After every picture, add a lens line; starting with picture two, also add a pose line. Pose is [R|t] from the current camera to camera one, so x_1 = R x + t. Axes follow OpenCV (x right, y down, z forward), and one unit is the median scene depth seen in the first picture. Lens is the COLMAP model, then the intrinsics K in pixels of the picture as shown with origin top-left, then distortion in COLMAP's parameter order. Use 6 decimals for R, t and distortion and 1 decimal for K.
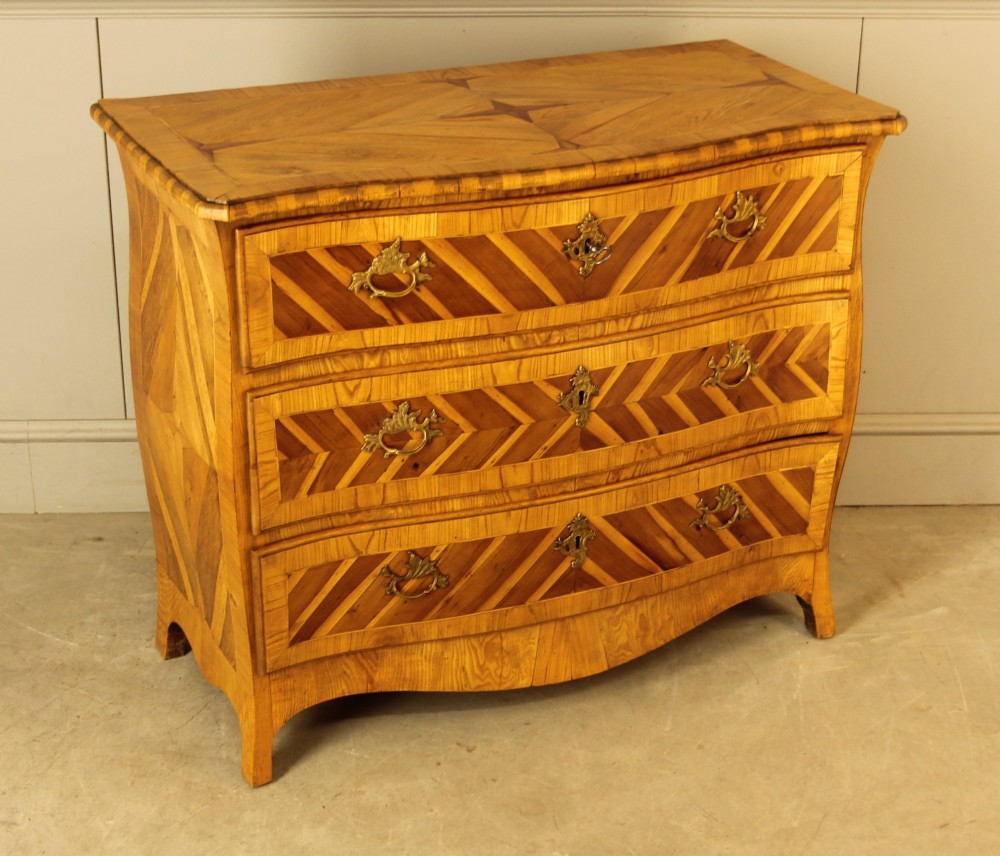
lens RADIAL K [[1970.9, 0, 500.0], [0, 1970.9, 428.0], [0, 0, 1]] dist [-0.022303, -0.078758]
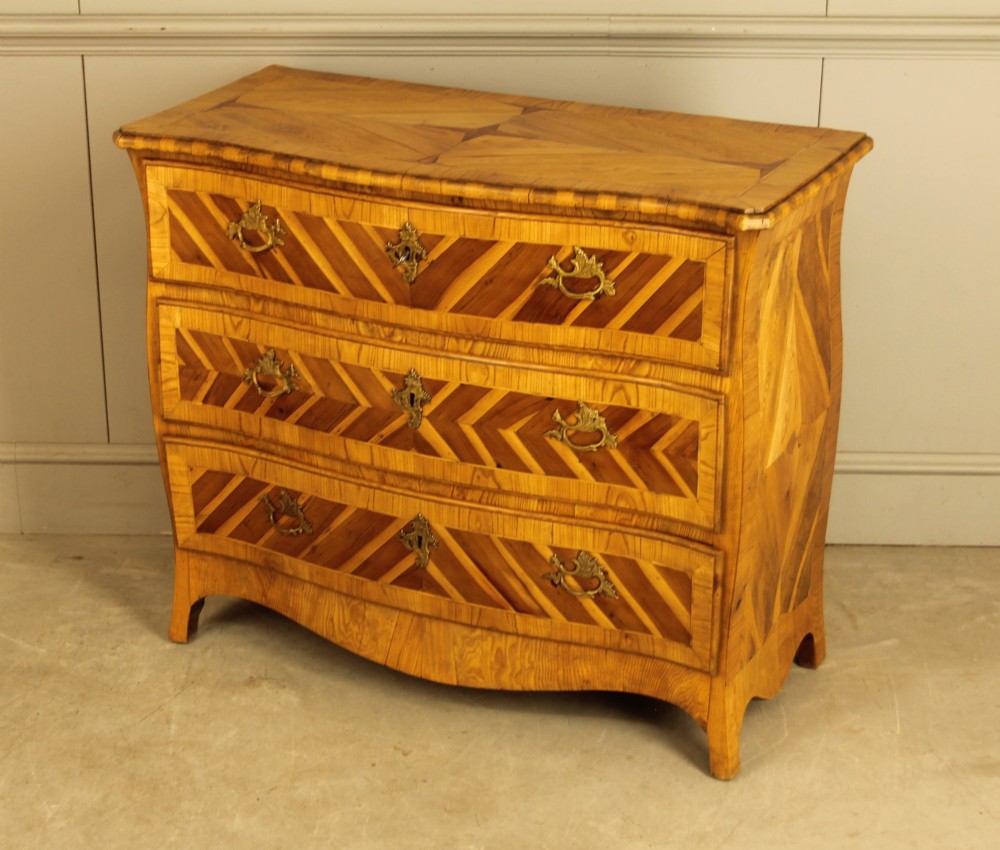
lens RADIAL K [[1970.9, 0, 500.0], [0, 1970.9, 425.0], [0, 0, 1]] dist [-0.022303, -0.078758]
pose [[0.615634, 0.277865, -0.737418, 0.852325], [-0.322736, 0.942597, 0.085742, -0.108266], [0.718913, 0.185206, 0.669972, 0.328121]]
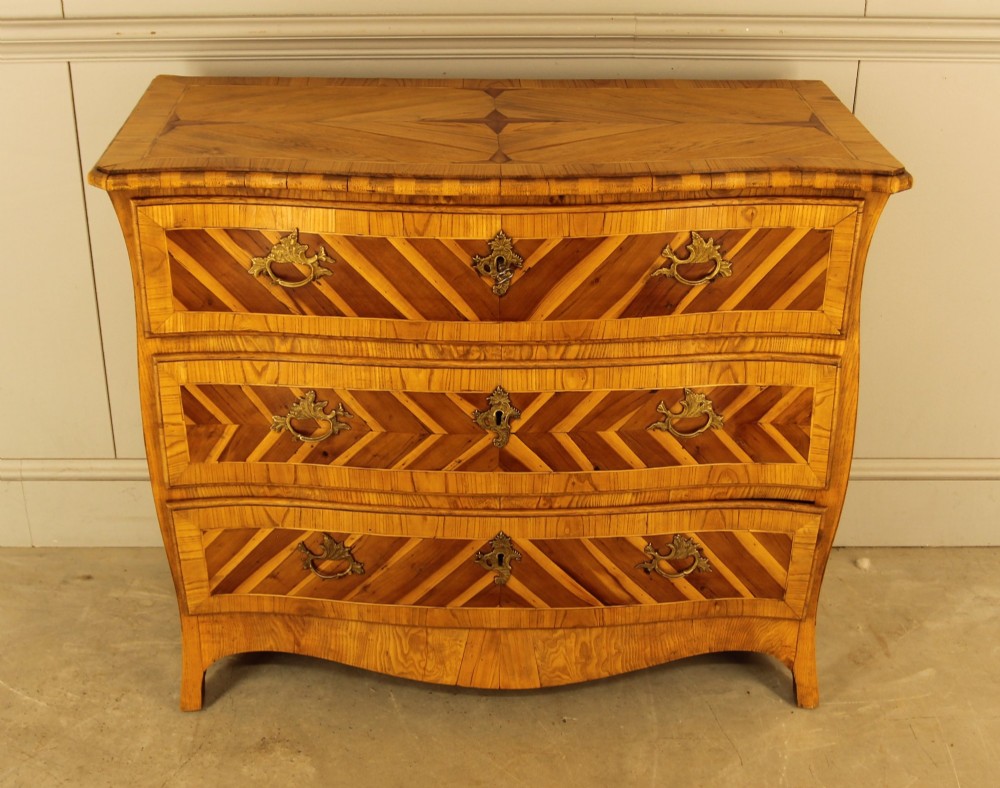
lens RADIAL K [[1401.9, 0, 452.9], [0, 1401.9, 412.3], [0, 0, 1]] dist [-0.083395, -0.022448]
pose [[0.897203, 0.181770, -0.402476, 0.300514], [-0.169840, 0.983294, 0.065476, -0.060033], [0.407654, 0.009611, 0.913086, 0.353654]]
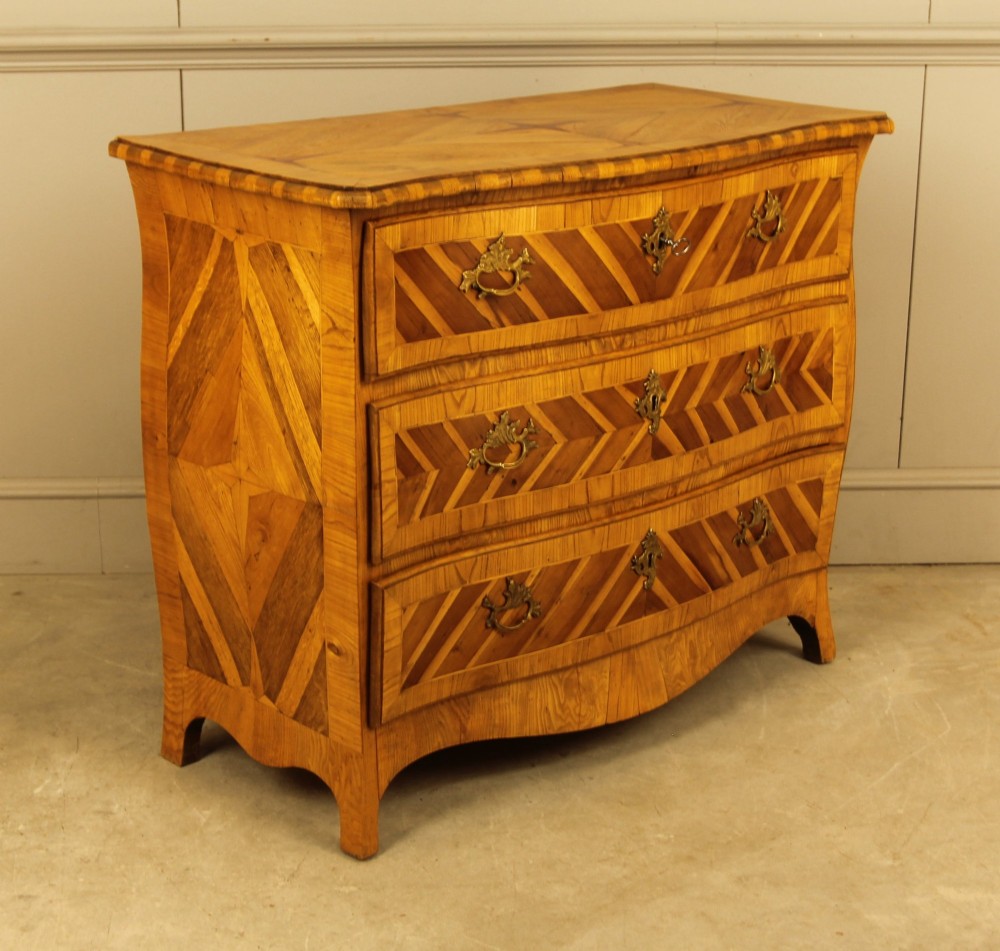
lens RADIAL K [[2045.3, 0, 488.6], [0, 2045.3, 501.5], [0, 0, 1]] dist [-0.045050, -0.148943]
pose [[0.954849, -0.100906, 0.279431, -0.325928], [0.131035, 0.987166, -0.091286, 0.114953], [-0.266633, 0.123779, 0.955817, 0.055654]]
